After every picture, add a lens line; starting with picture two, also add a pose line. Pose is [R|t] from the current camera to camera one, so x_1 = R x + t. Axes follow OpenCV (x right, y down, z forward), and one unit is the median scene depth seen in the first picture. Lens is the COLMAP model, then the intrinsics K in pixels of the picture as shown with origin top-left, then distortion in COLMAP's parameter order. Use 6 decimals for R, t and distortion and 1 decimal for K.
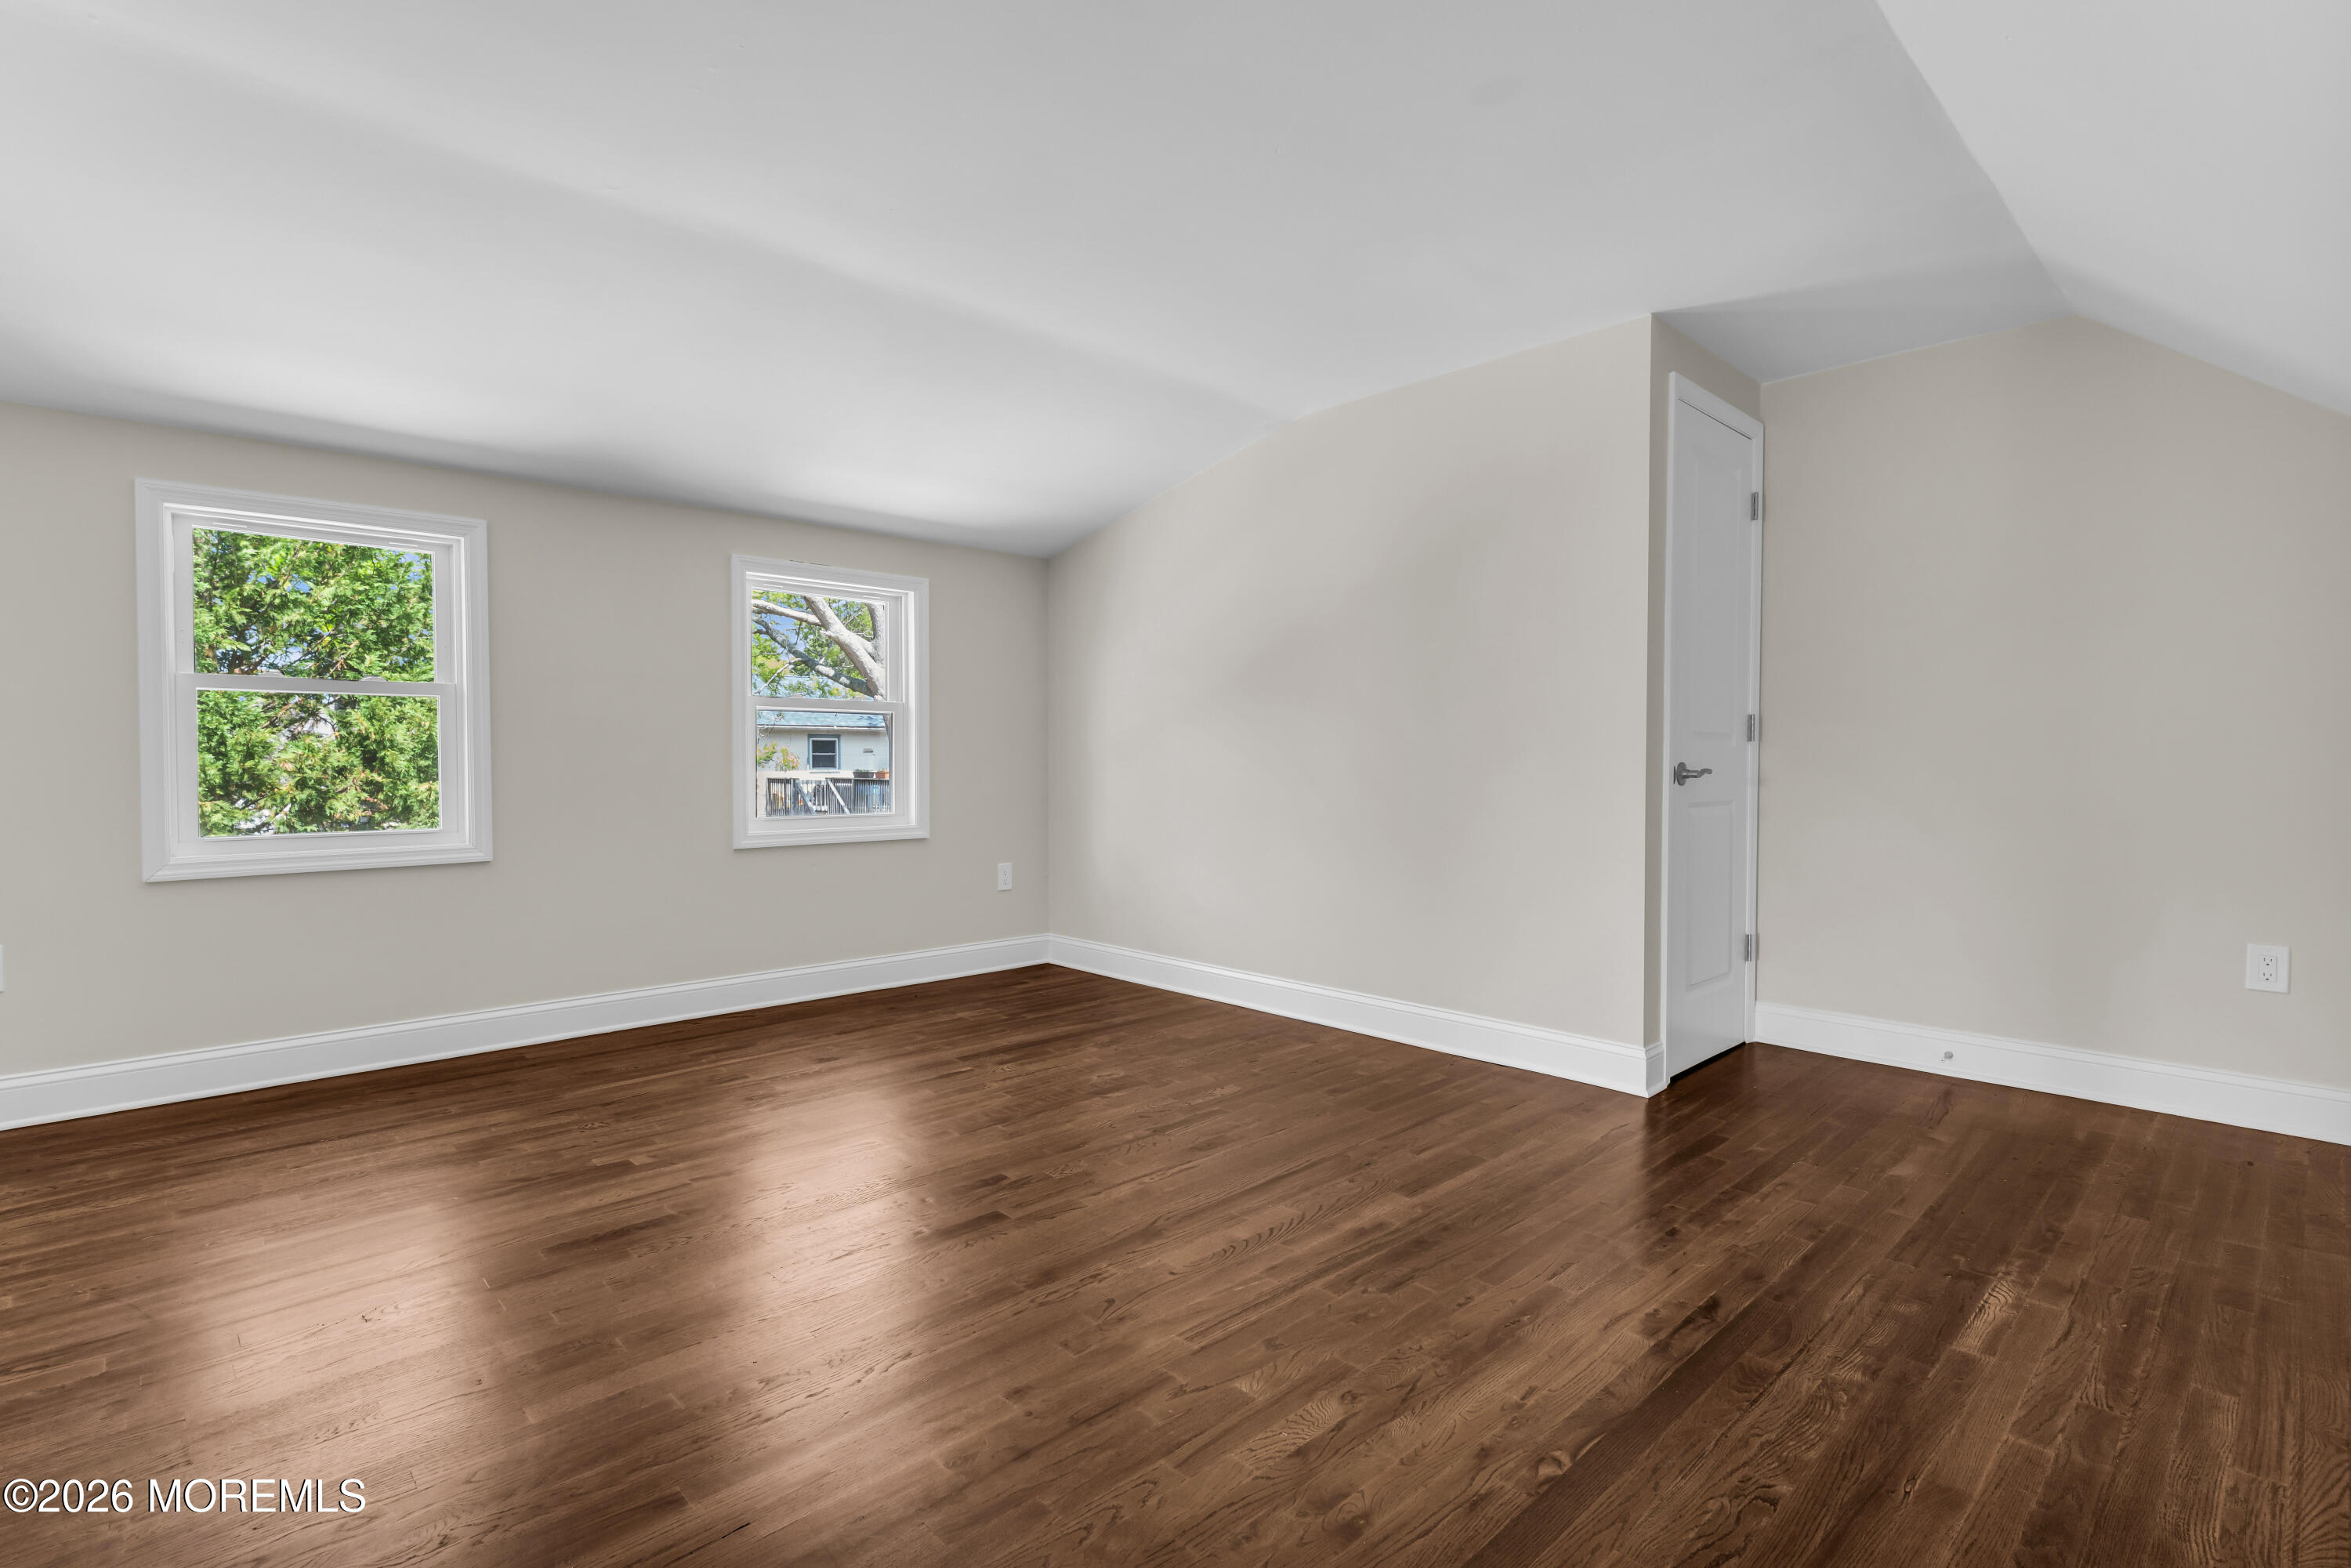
lens RADIAL K [[1123.1, 0, 1175.5], [0, 1123.1, 784.0], [0, 0, 1]] dist [-0.000883, 0.000144]
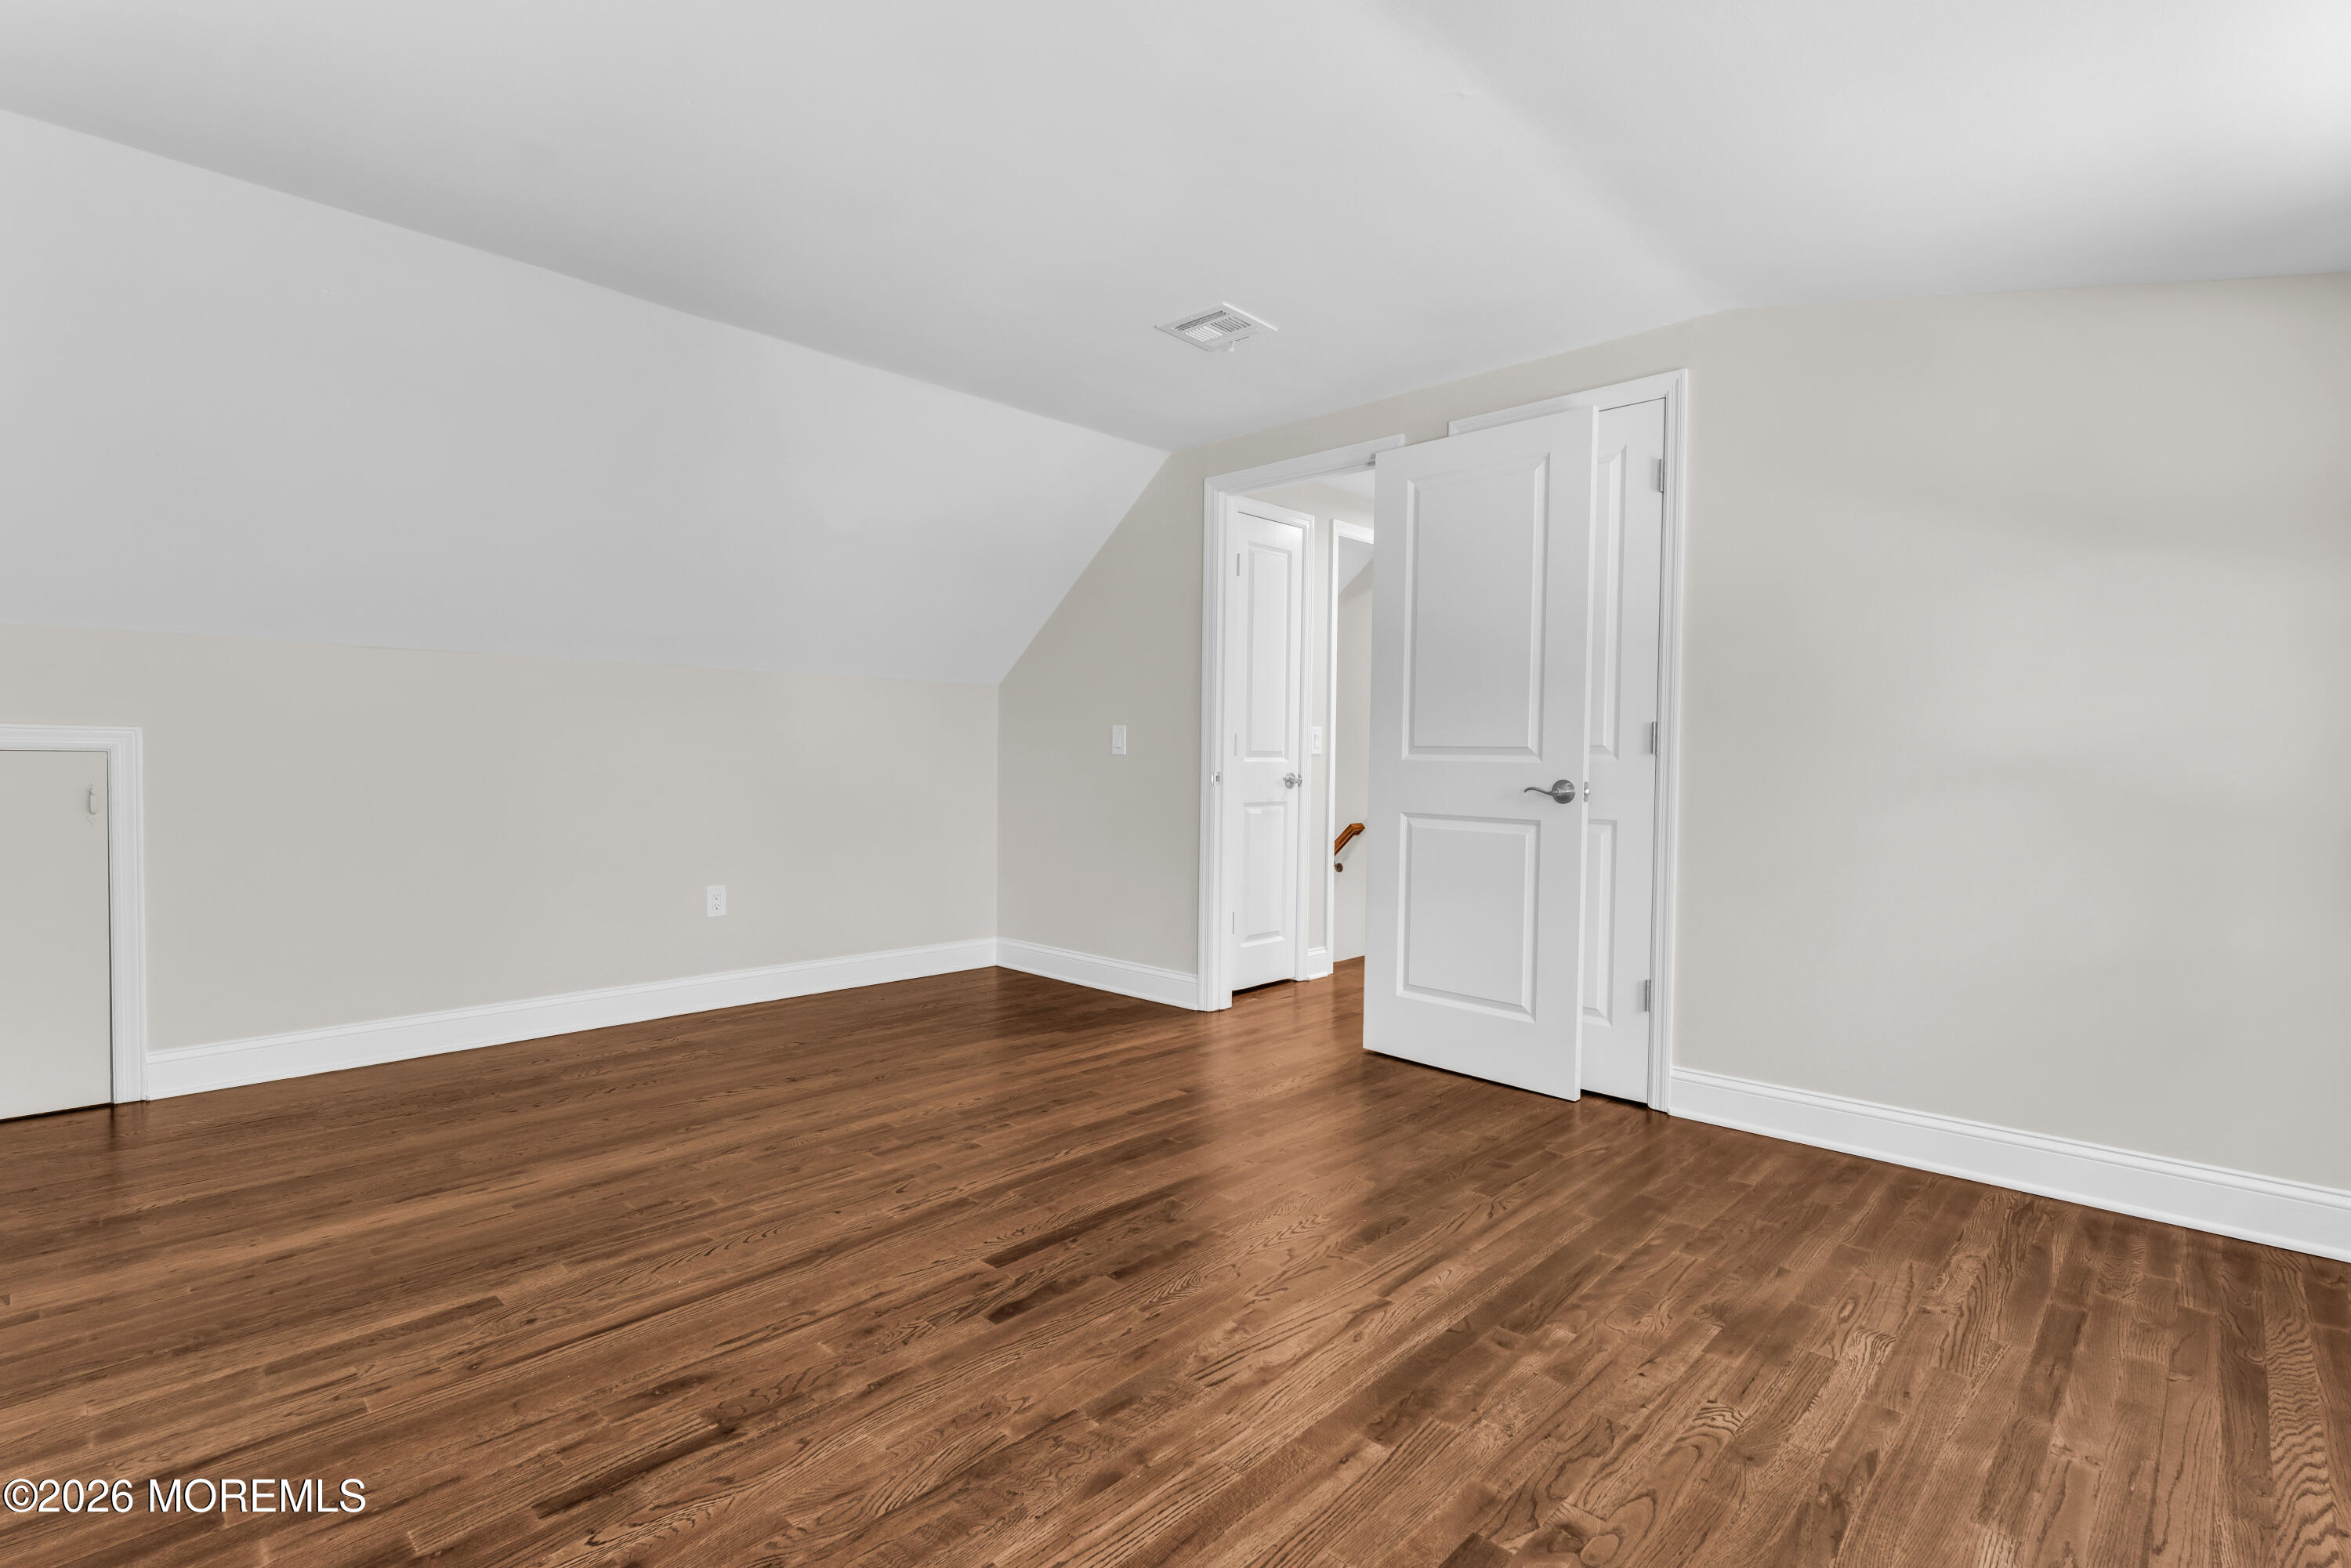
lens RADIAL K [[1123.1, 0, 1175.5], [0, 1123.1, 784.0], [0, 0, 1]] dist [-0.000883, 0.000144]
pose [[-0.998702, -0.006258, -0.050549, -0.244007], [-0.008760, 0.998739, 0.049431, -0.052648], [0.050176, 0.049810, -0.997498, 1.808097]]
